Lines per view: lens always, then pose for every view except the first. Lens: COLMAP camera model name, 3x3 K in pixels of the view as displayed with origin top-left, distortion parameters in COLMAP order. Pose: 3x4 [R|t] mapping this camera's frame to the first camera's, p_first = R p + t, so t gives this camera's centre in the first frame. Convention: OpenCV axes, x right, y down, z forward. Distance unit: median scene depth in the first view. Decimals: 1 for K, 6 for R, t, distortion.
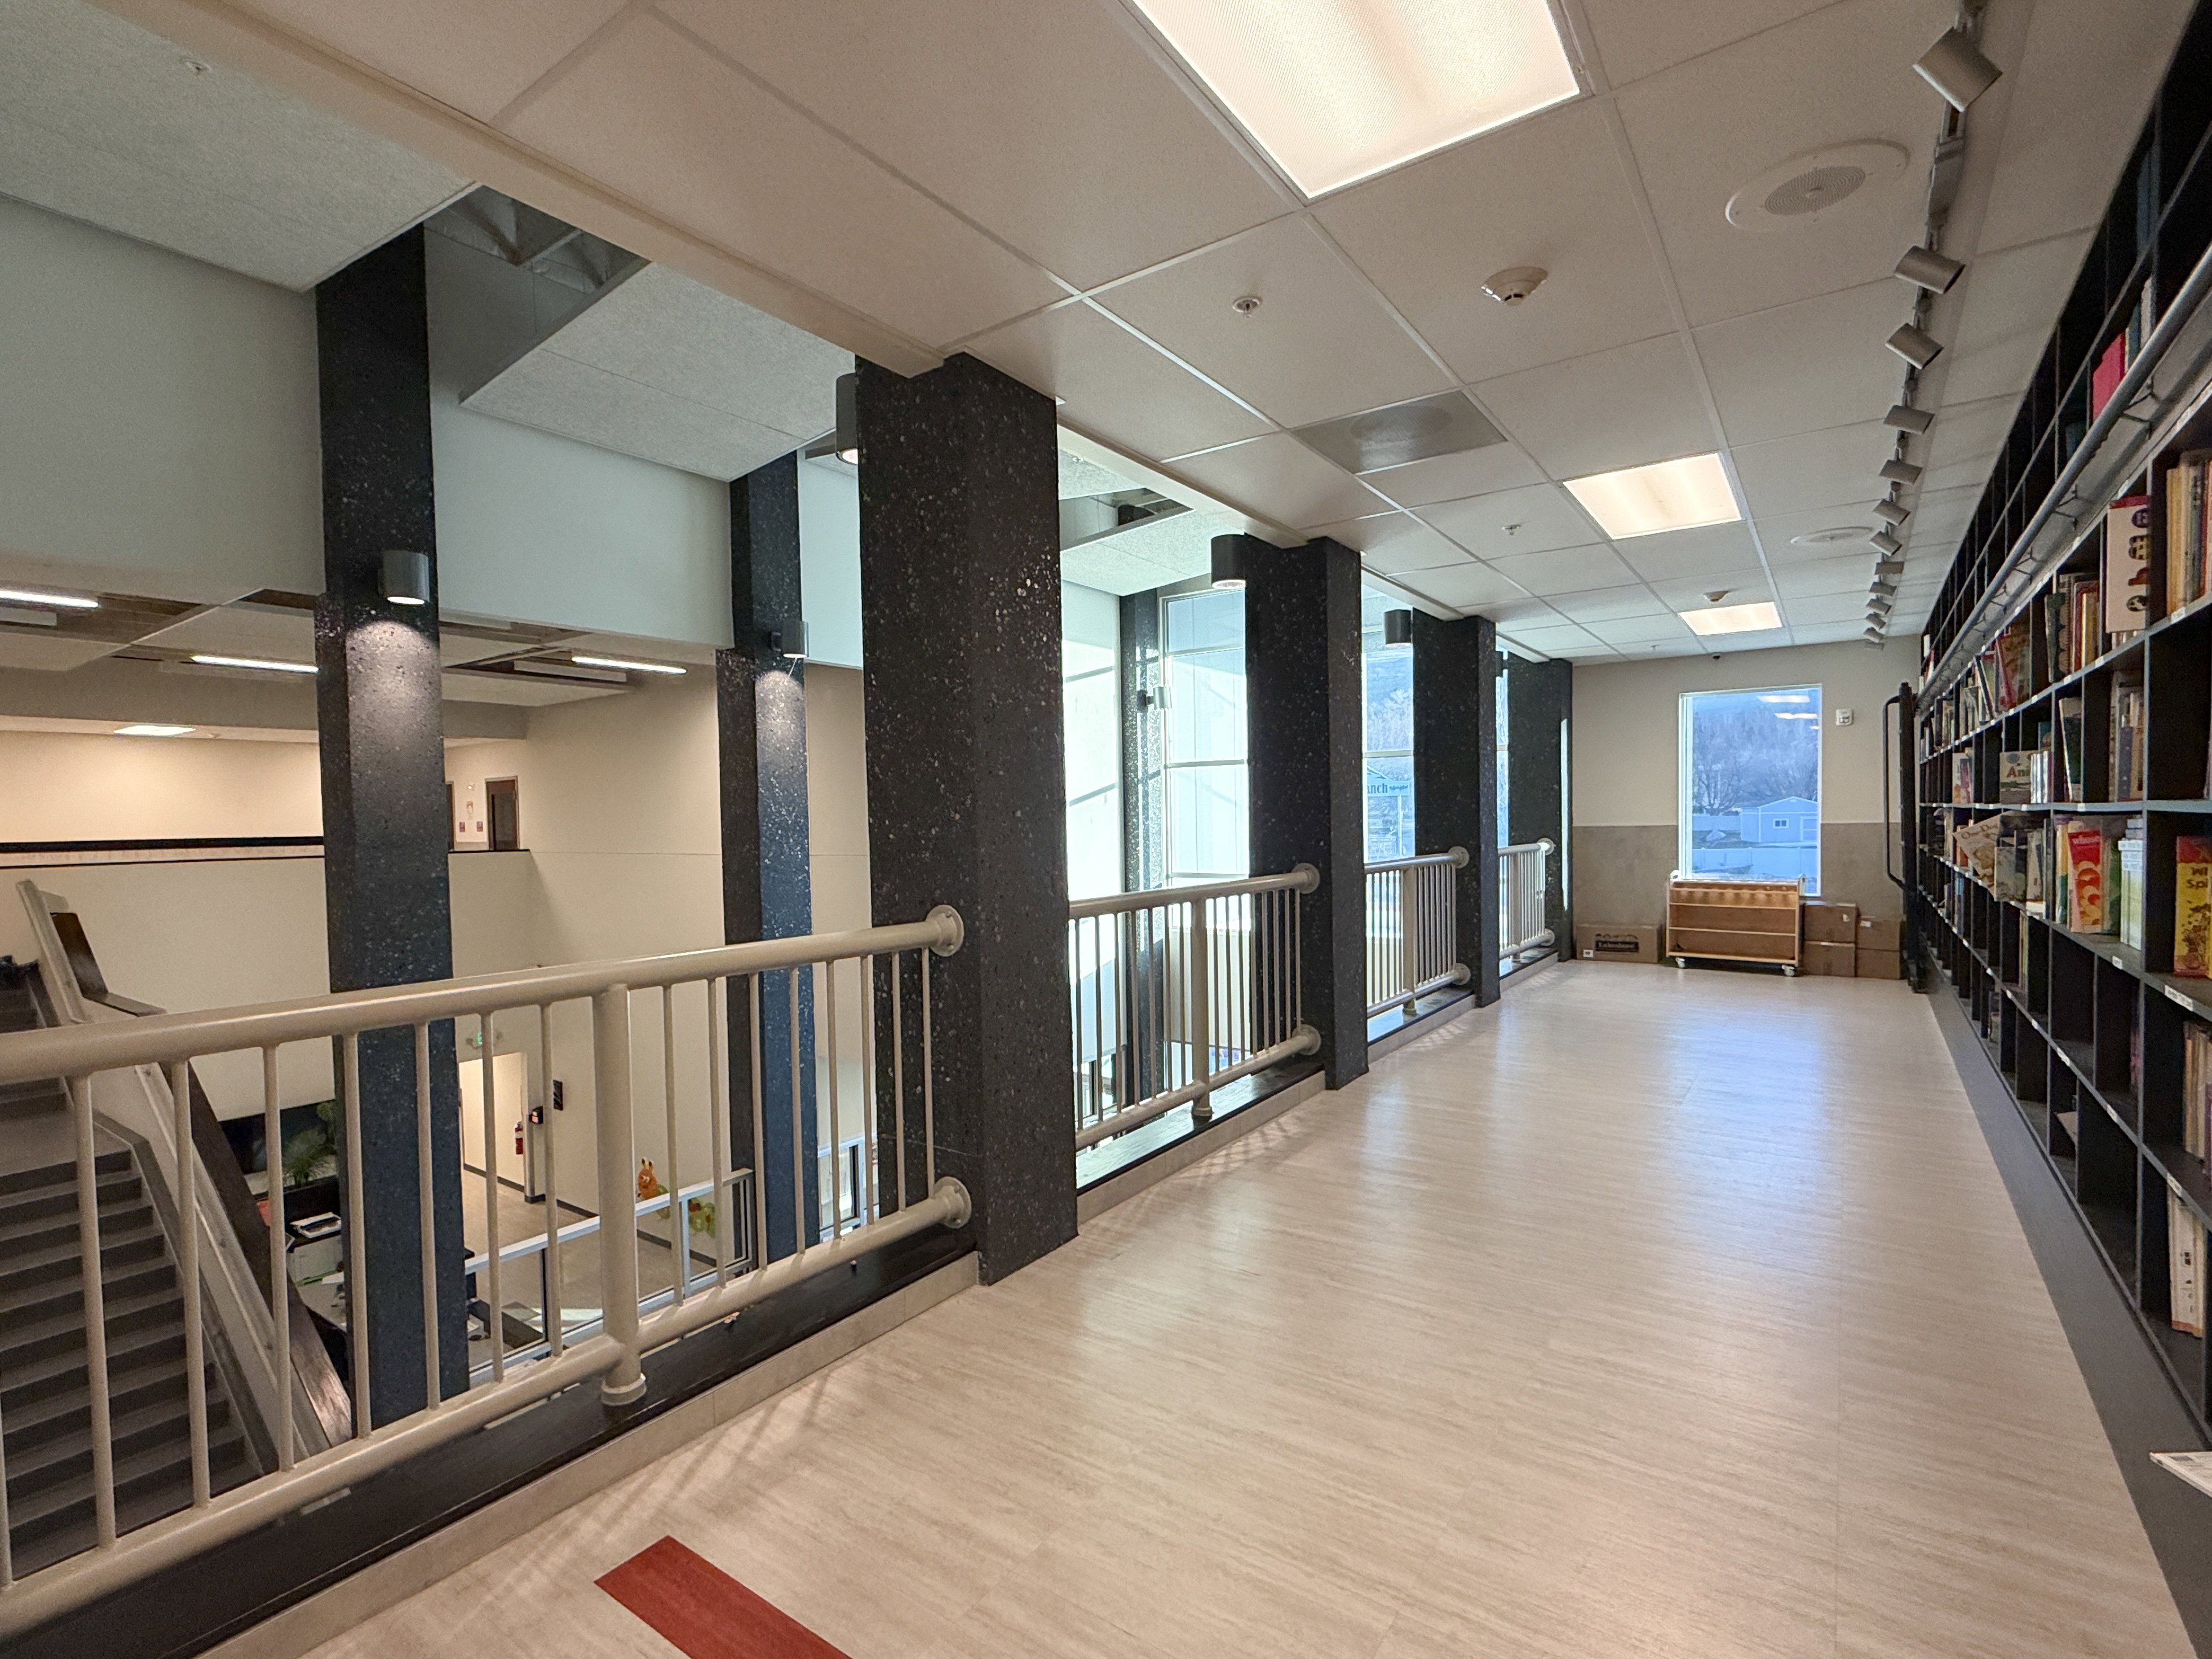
lens RADIAL K [[1051.7, 0, 1075.5], [0, 1051.7, 860.2], [0, 0, 1]] dist [-0.000655, 0.000135]
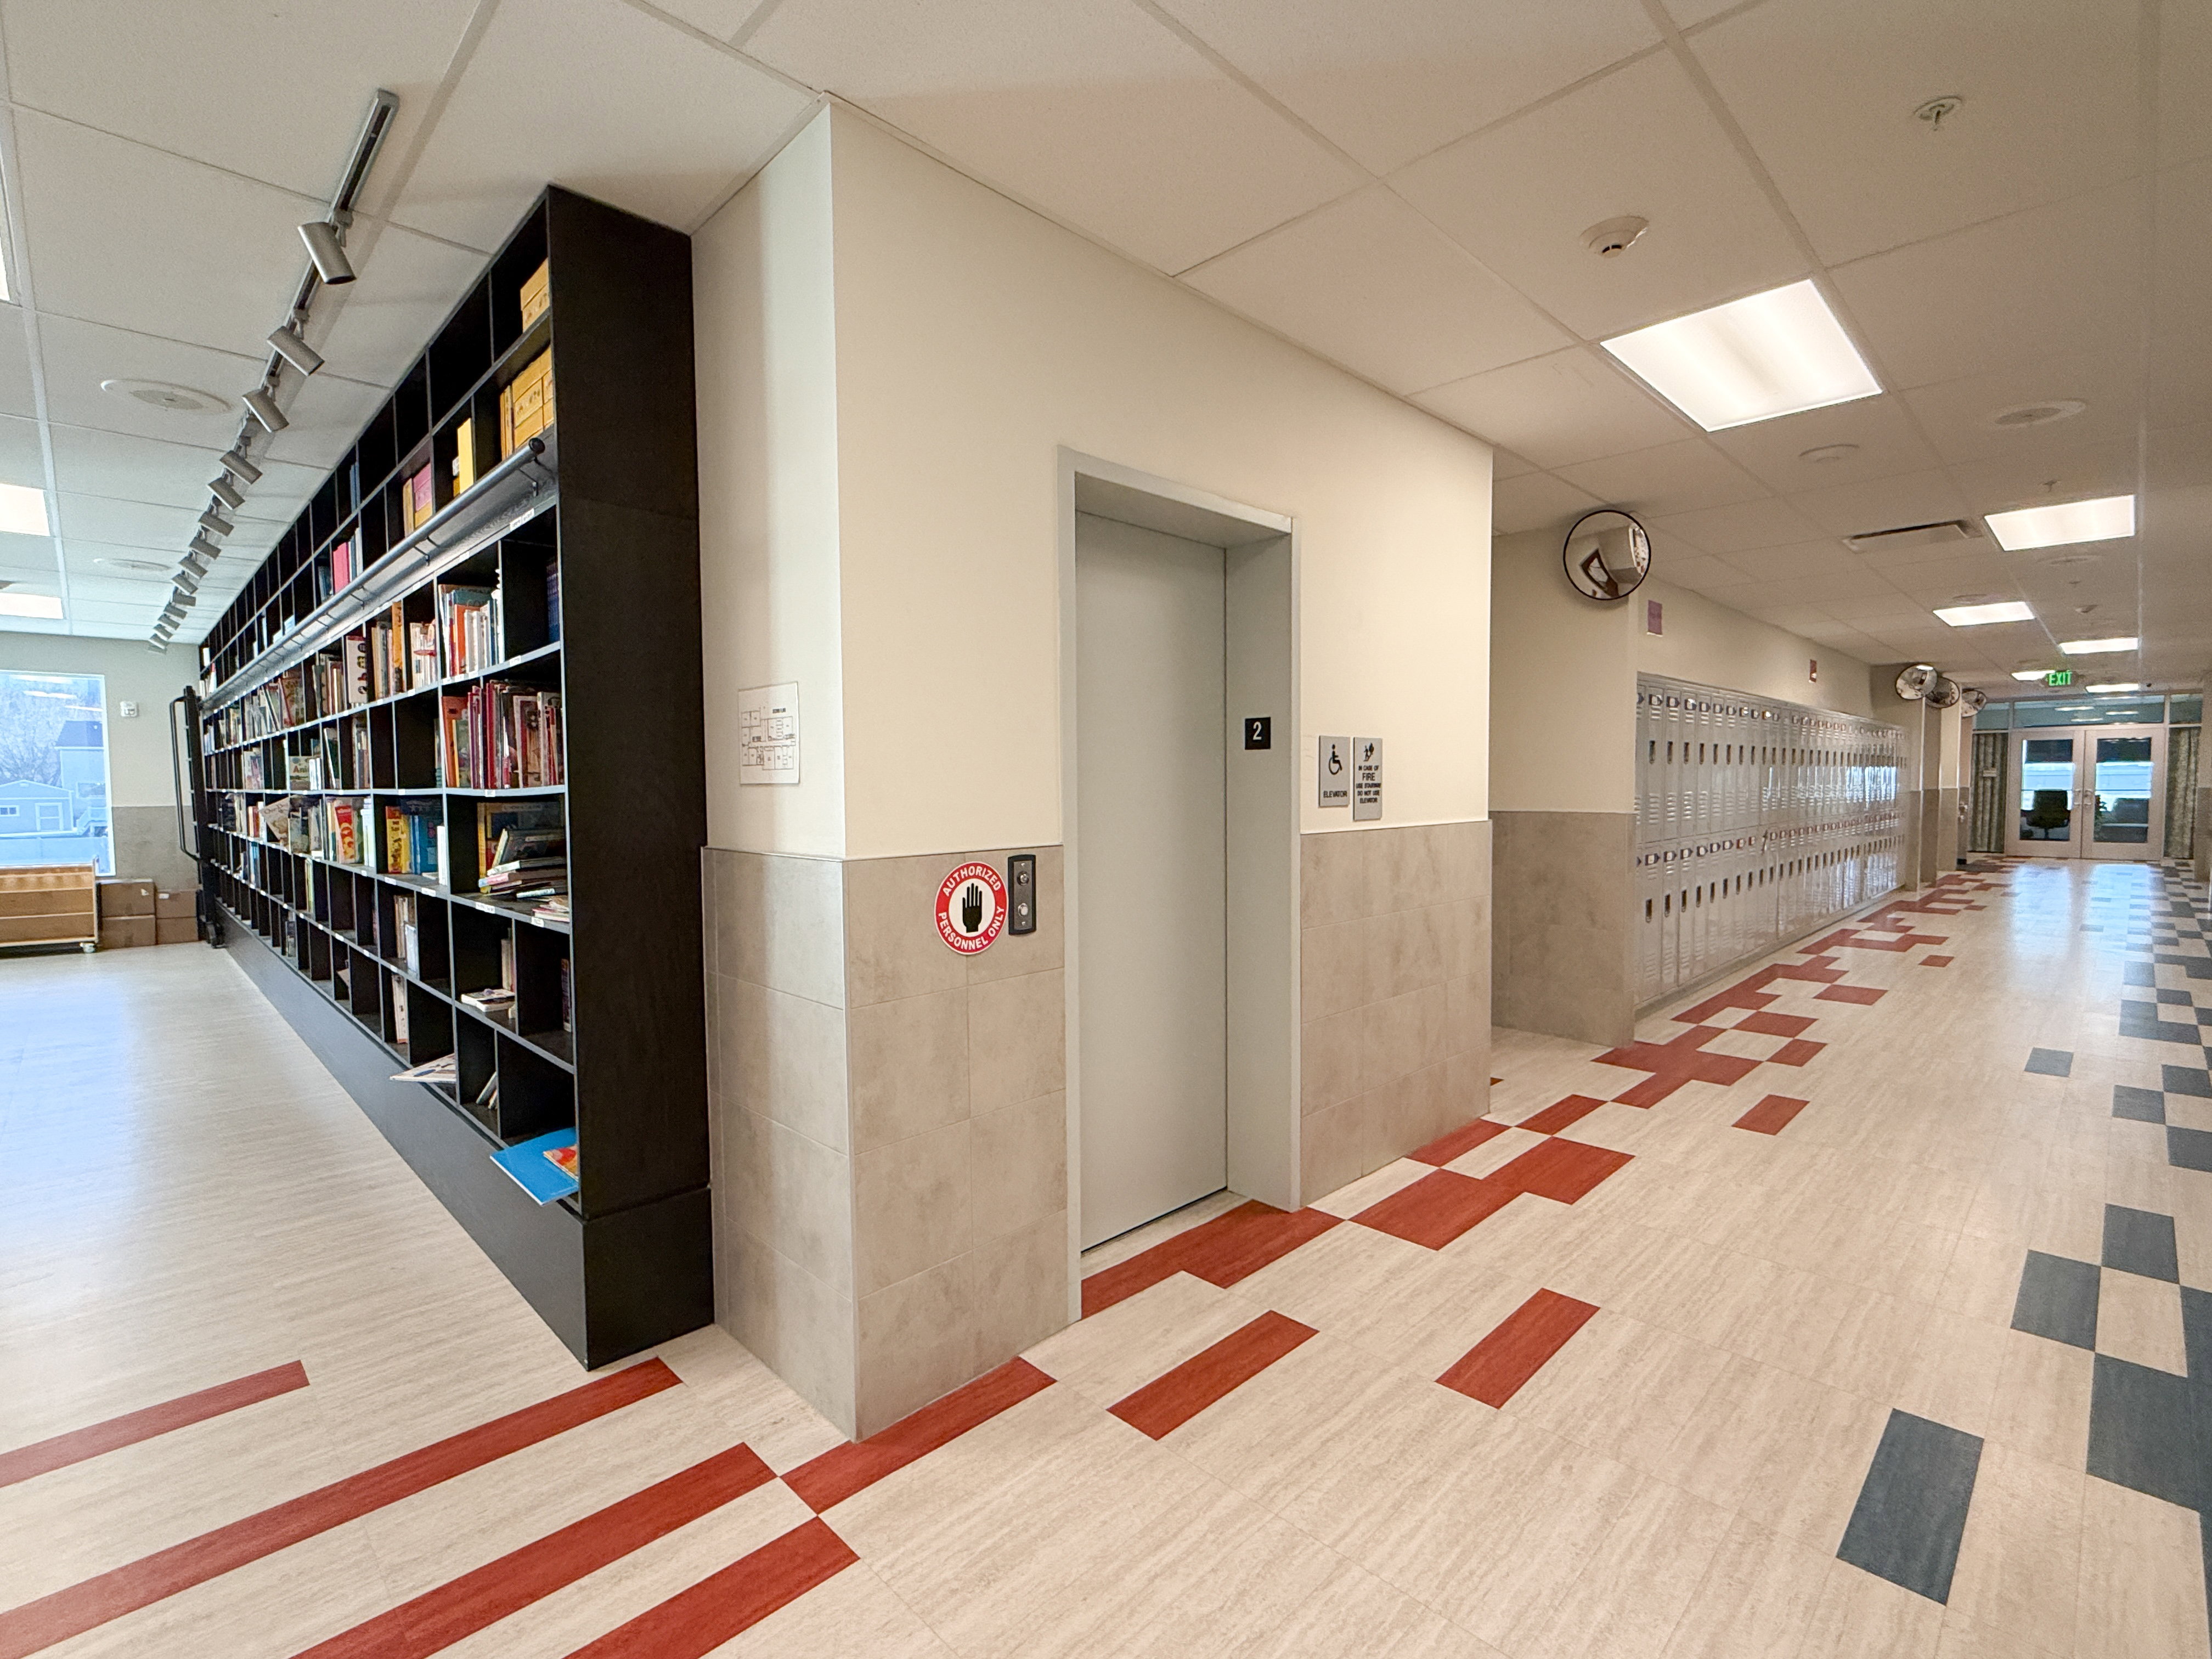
lens RADIAL K [[1024.9, 0, 1106.1], [0, 1024.9, 835.5], [0, 0, 1]] dist [-0.000432, 0.000534]
pose [[0.156339, -0.031638, 0.987197, -0.328699], [0.041528, 0.998814, 0.025433, 0.019278], [-0.986830, 0.037021, 0.157468, -0.324578]]
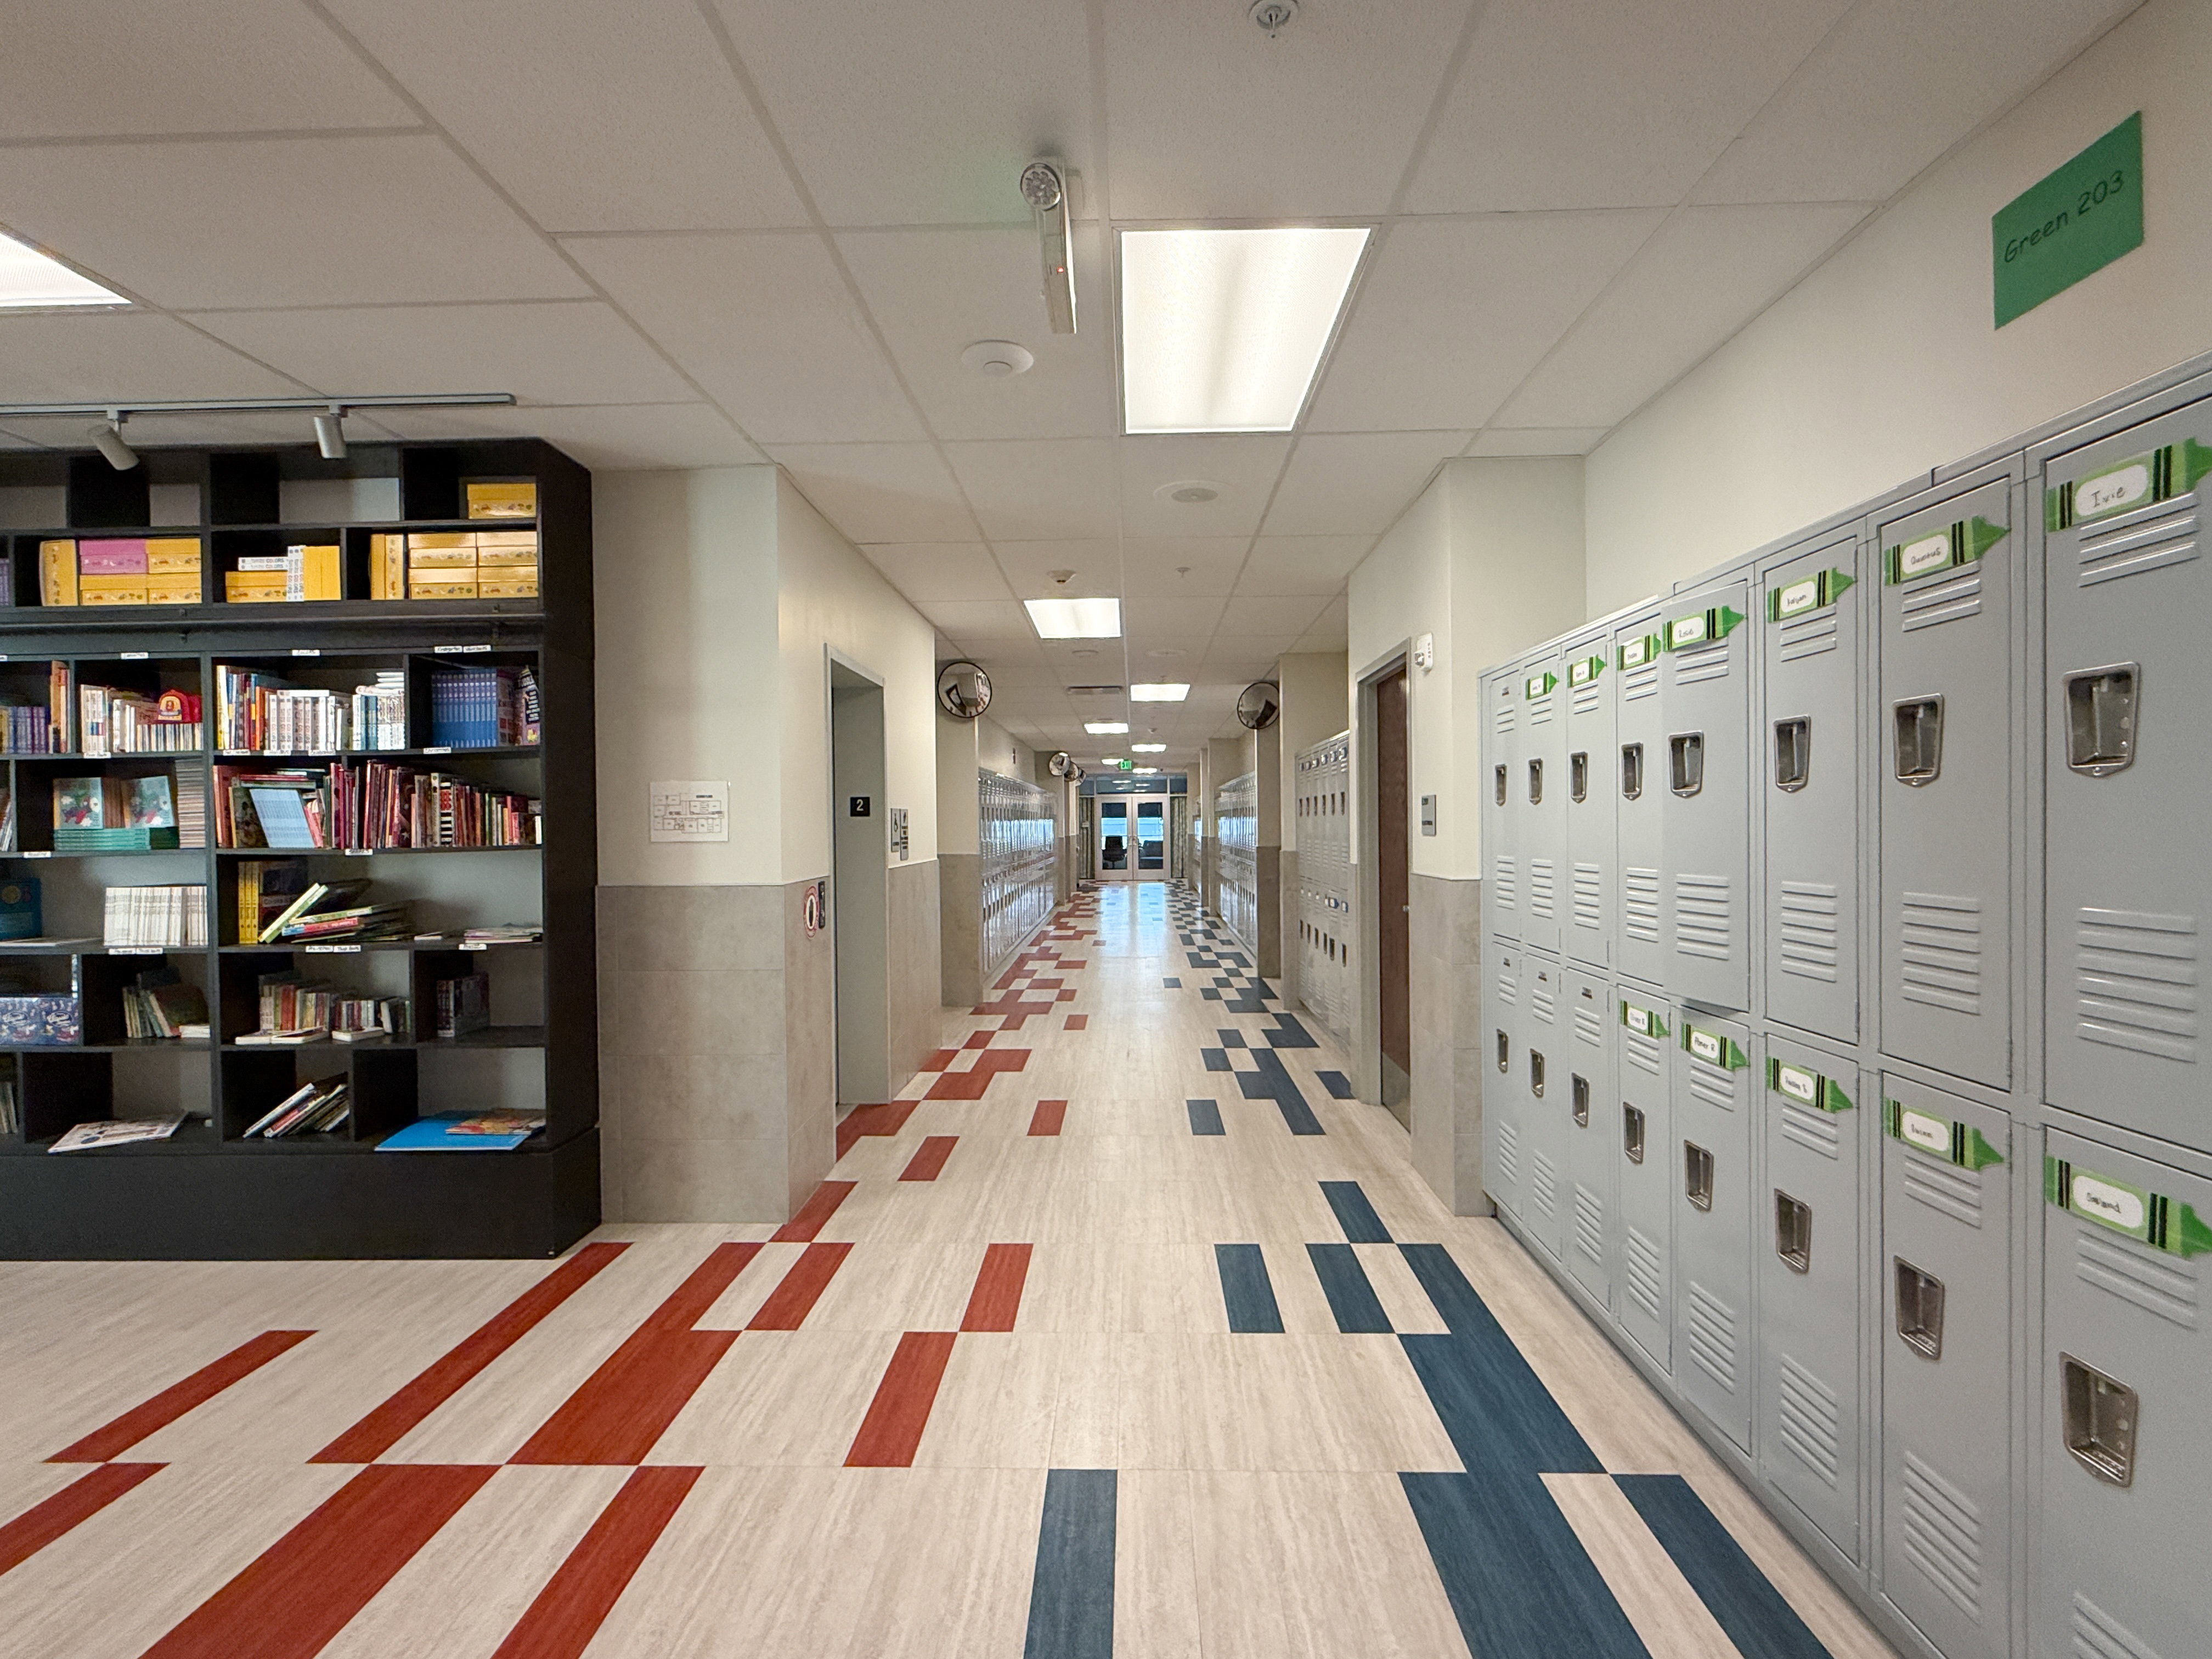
lens RADIAL K [[1024.9, 0, 1106.1], [0, 1024.9, 835.5], [0, 0, 1]] dist [-0.000432, 0.000534]
pose [[-0.567986, 0.017763, 0.822847, -0.726412], [0.053216, 0.998468, 0.015179, -0.001029], [-0.821316, 0.052410, -0.568061, 0.136272]]
